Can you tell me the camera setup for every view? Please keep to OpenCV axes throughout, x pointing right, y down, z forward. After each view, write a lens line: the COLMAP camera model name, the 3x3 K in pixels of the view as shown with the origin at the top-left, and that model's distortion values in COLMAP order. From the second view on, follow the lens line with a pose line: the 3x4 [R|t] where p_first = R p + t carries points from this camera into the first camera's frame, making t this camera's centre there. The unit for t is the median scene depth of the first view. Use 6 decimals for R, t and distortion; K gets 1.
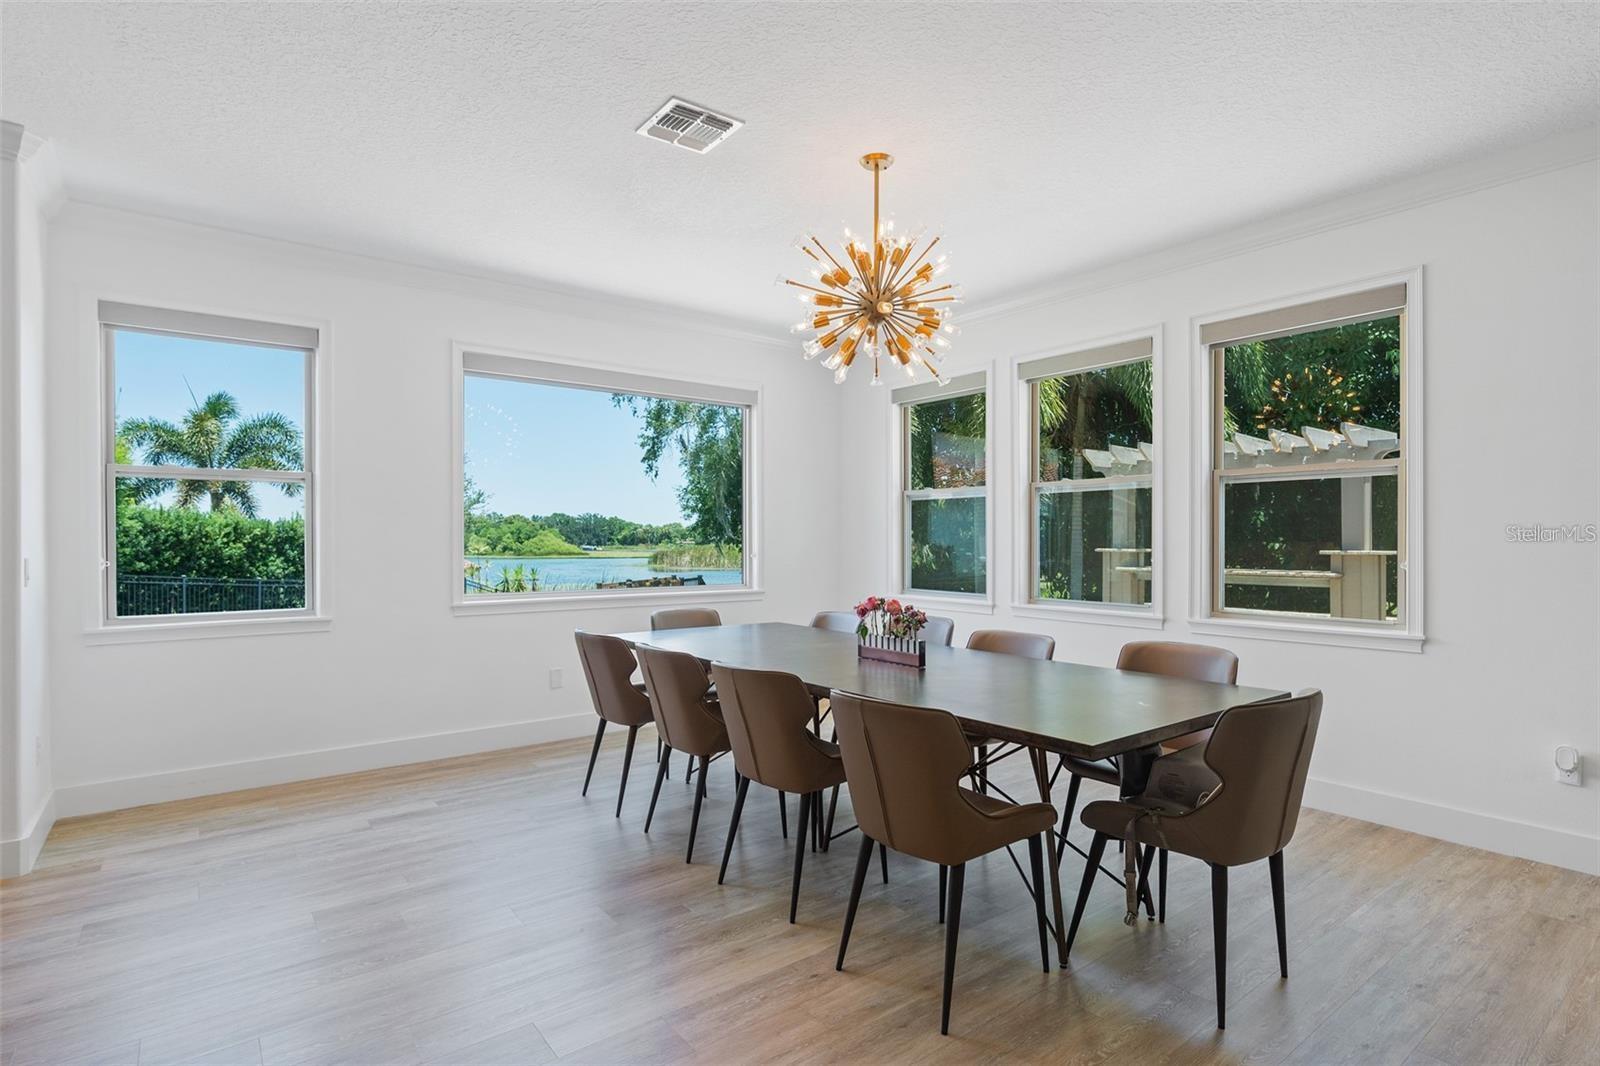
lens RADIAL K [[810.9, 0, 798.8], [0, 810.9, 538.9], [0, 0, 1]] dist [-0.000683, 0.001549]
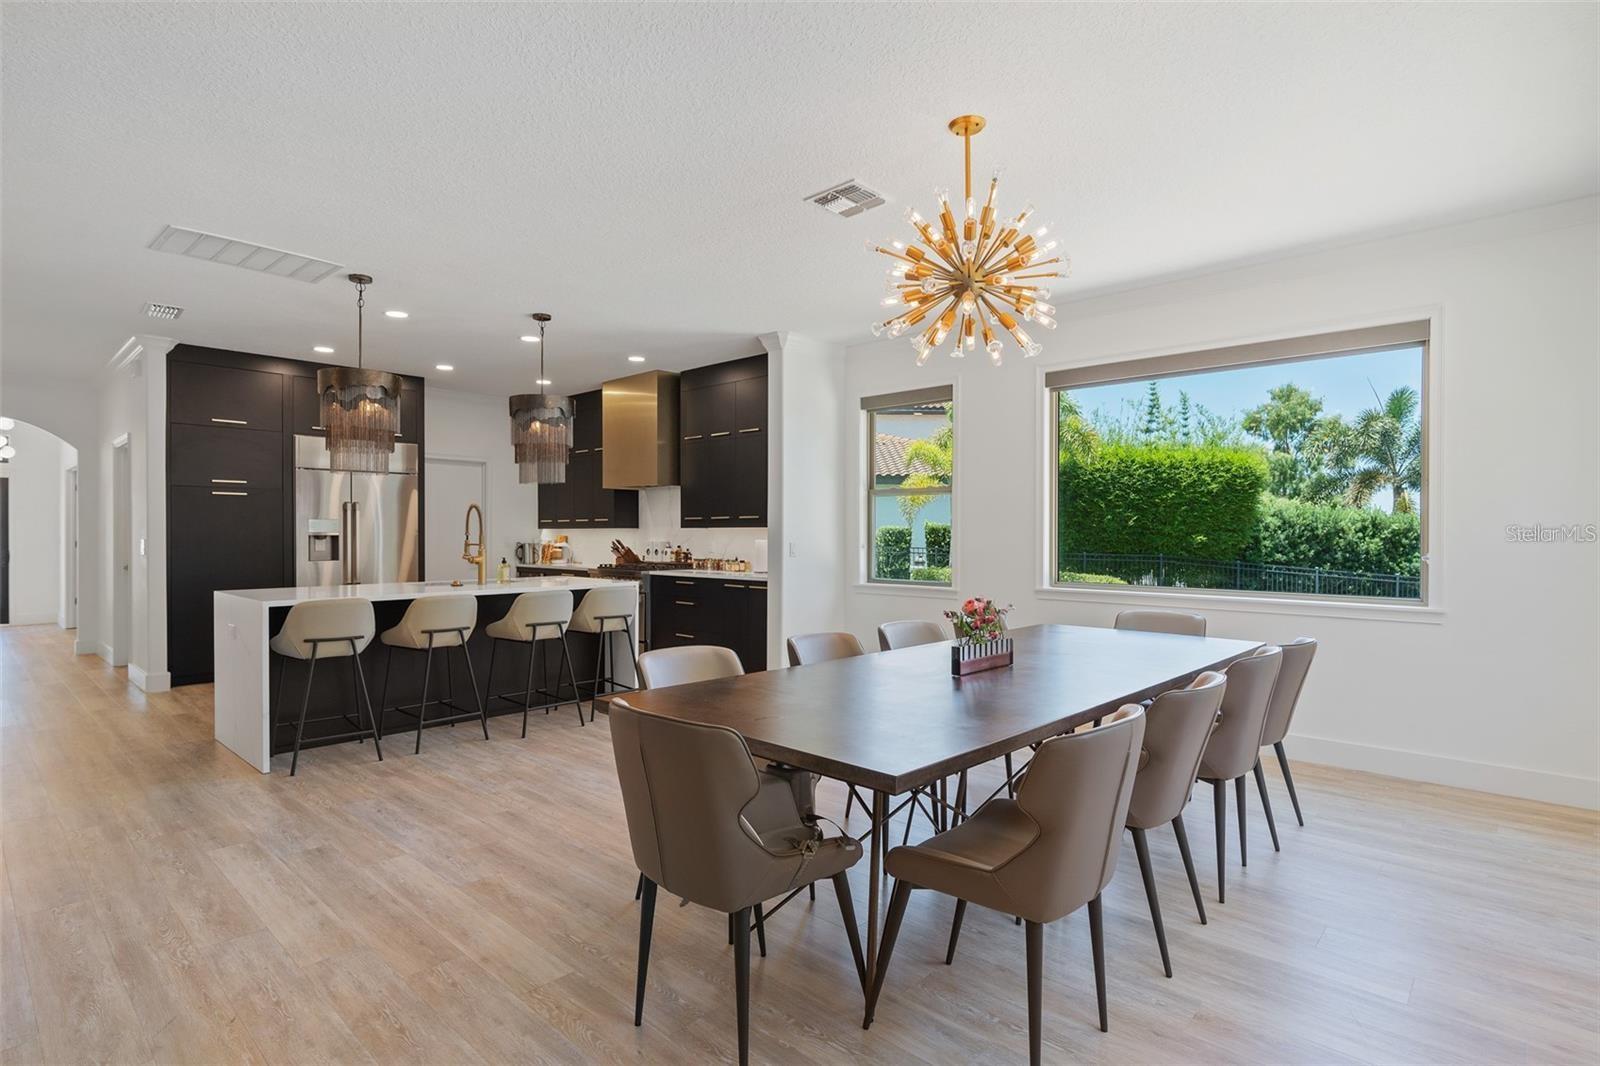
lens RADIAL K [[810.9, 0, 796.9], [0, 810.9, 533.0], [0, 0, 1]] dist [-0.000683, 0.001549]
pose [[0.138979, 0.001916, -0.990293, 0.233450], [-0.002653, 0.999995, 0.001562, -0.000769], [0.990292, 0.002410, 0.138984, 0.163773]]
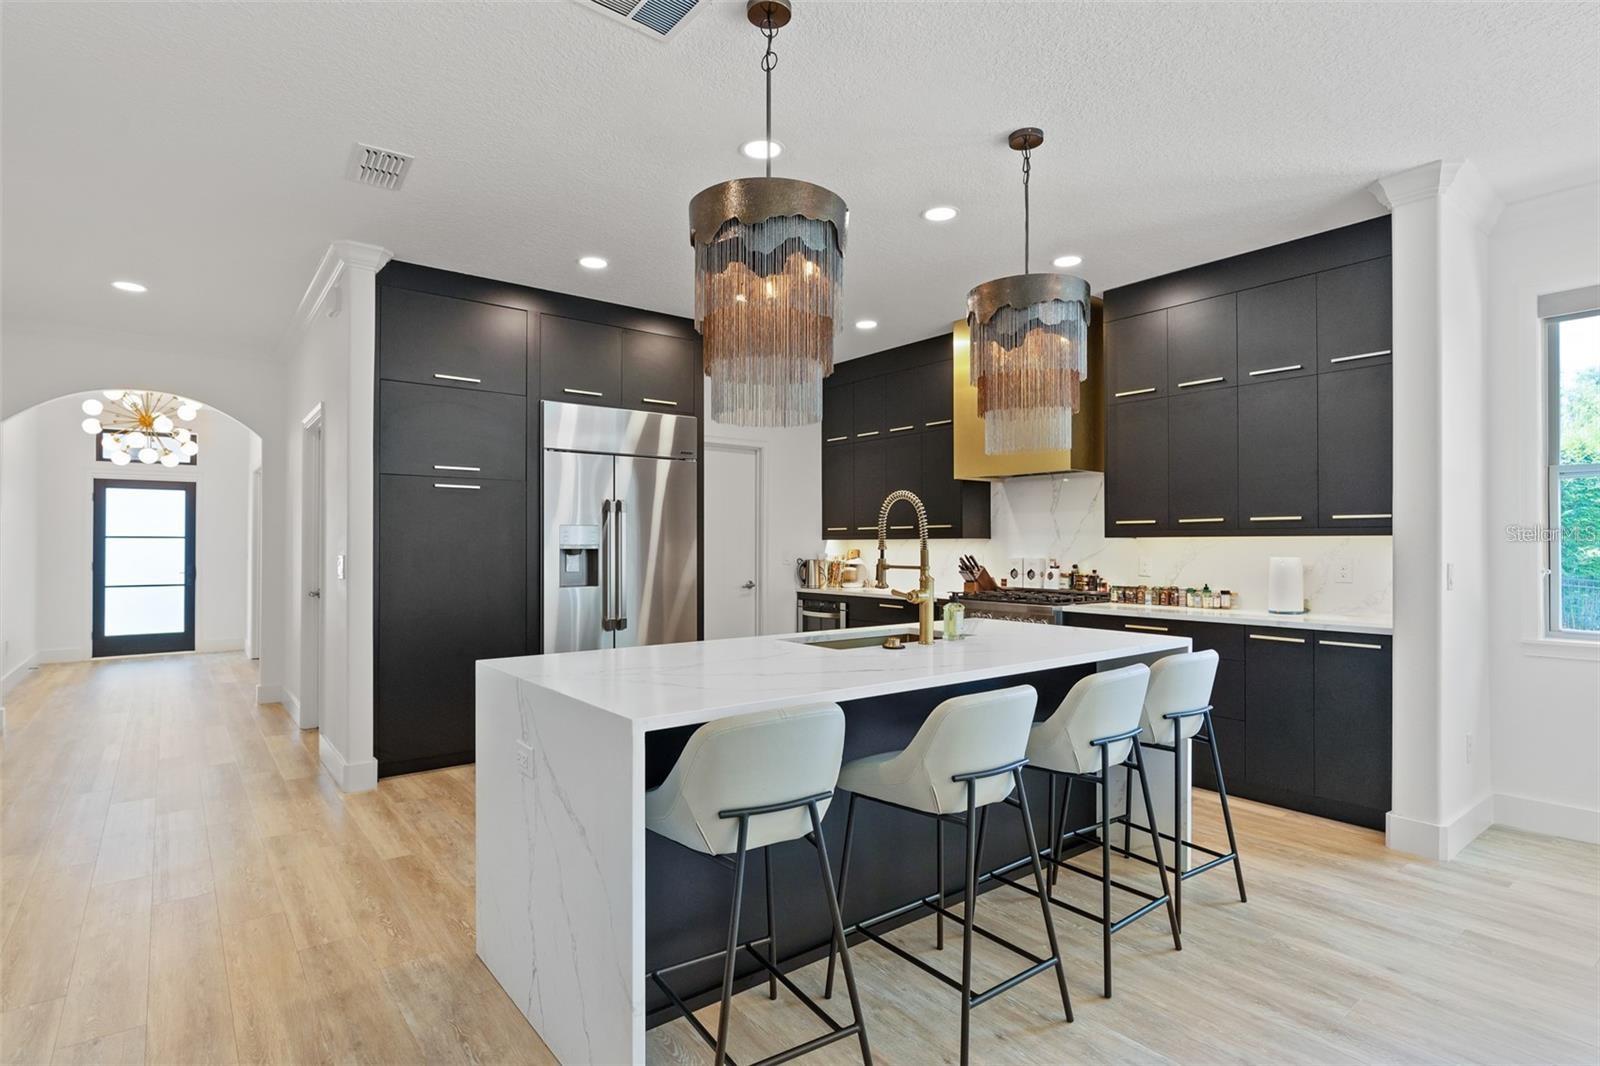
lens RADIAL K [[810.9, 0, 794.6], [0, 810.9, 534.5], [0, 0, 1]] dist [-0.000683, 0.001549]
pose [[-0.016574, -0.011975, -0.999791, 0.027642], [-0.001843, 0.999927, -0.011946, 0.000060], [0.999861, 0.001645, -0.016595, 0.035466]]
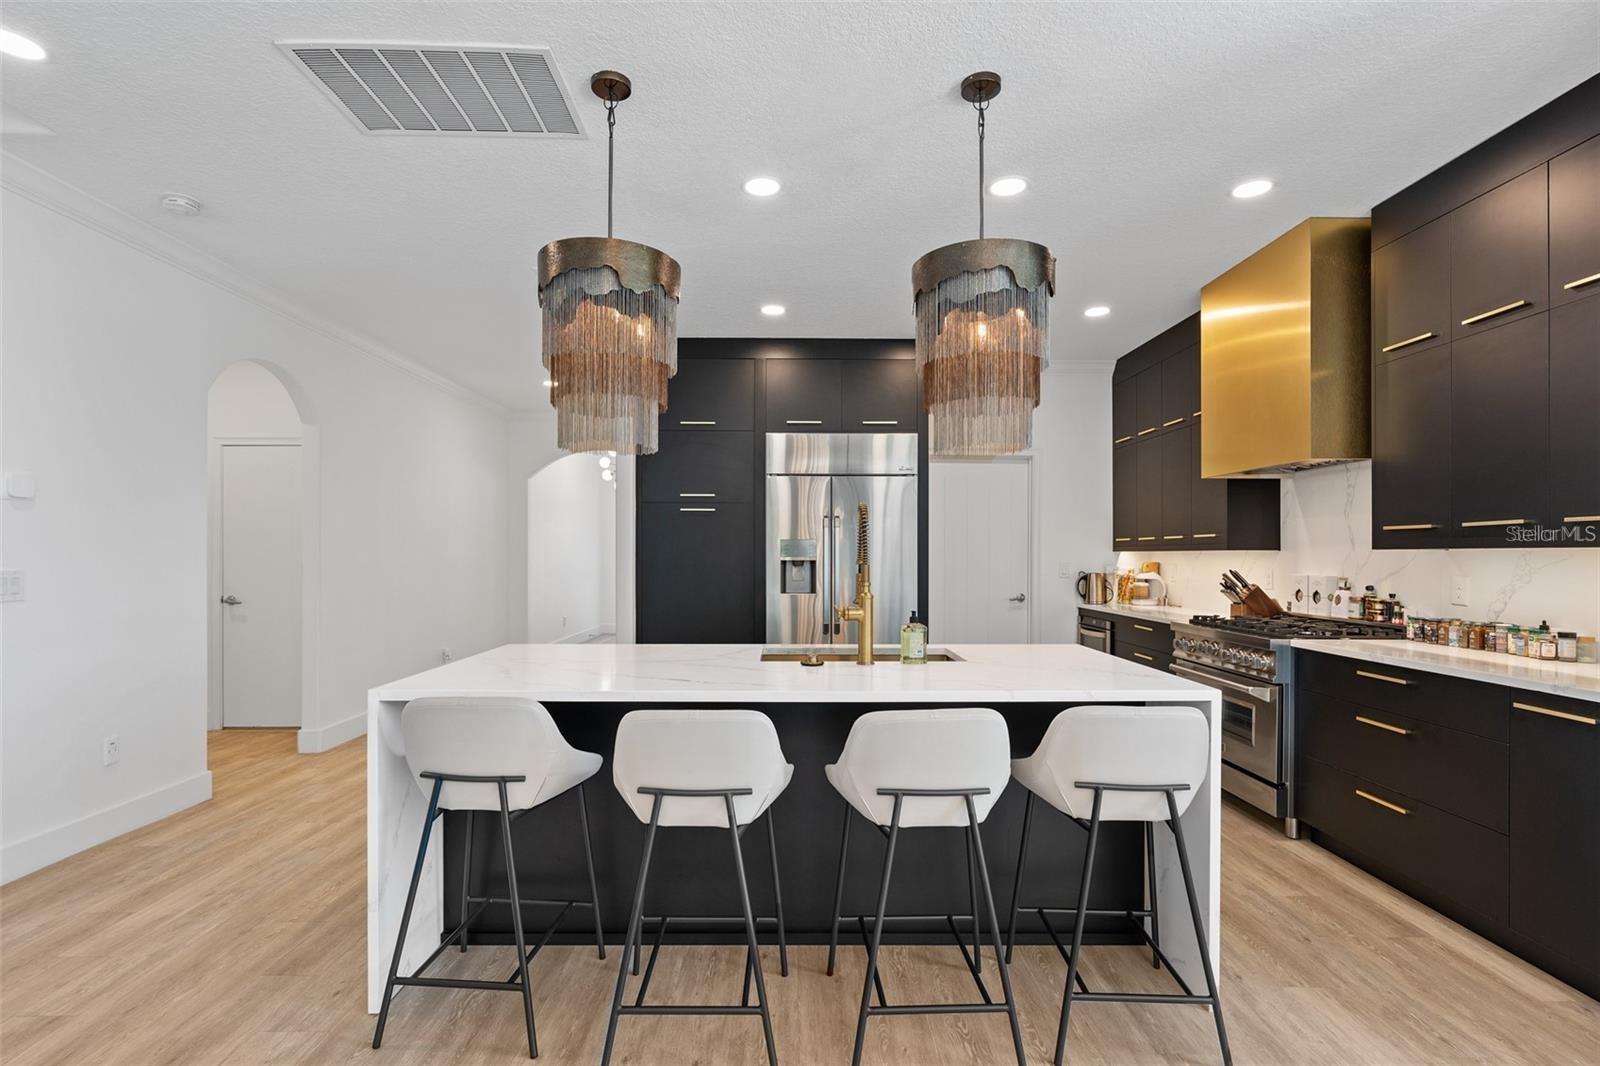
lens RADIAL K [[763.9, 0, 799.9], [0, 763.9, 551.6], [0, 0, 1]] dist [-0.002088, 0.000892]
pose [[-0.617328, -0.003160, -0.786699, -0.026262], [-0.002599, 0.999995, -0.001978, -0.001350], [0.786701, 0.000824, -0.617333, 0.168764]]
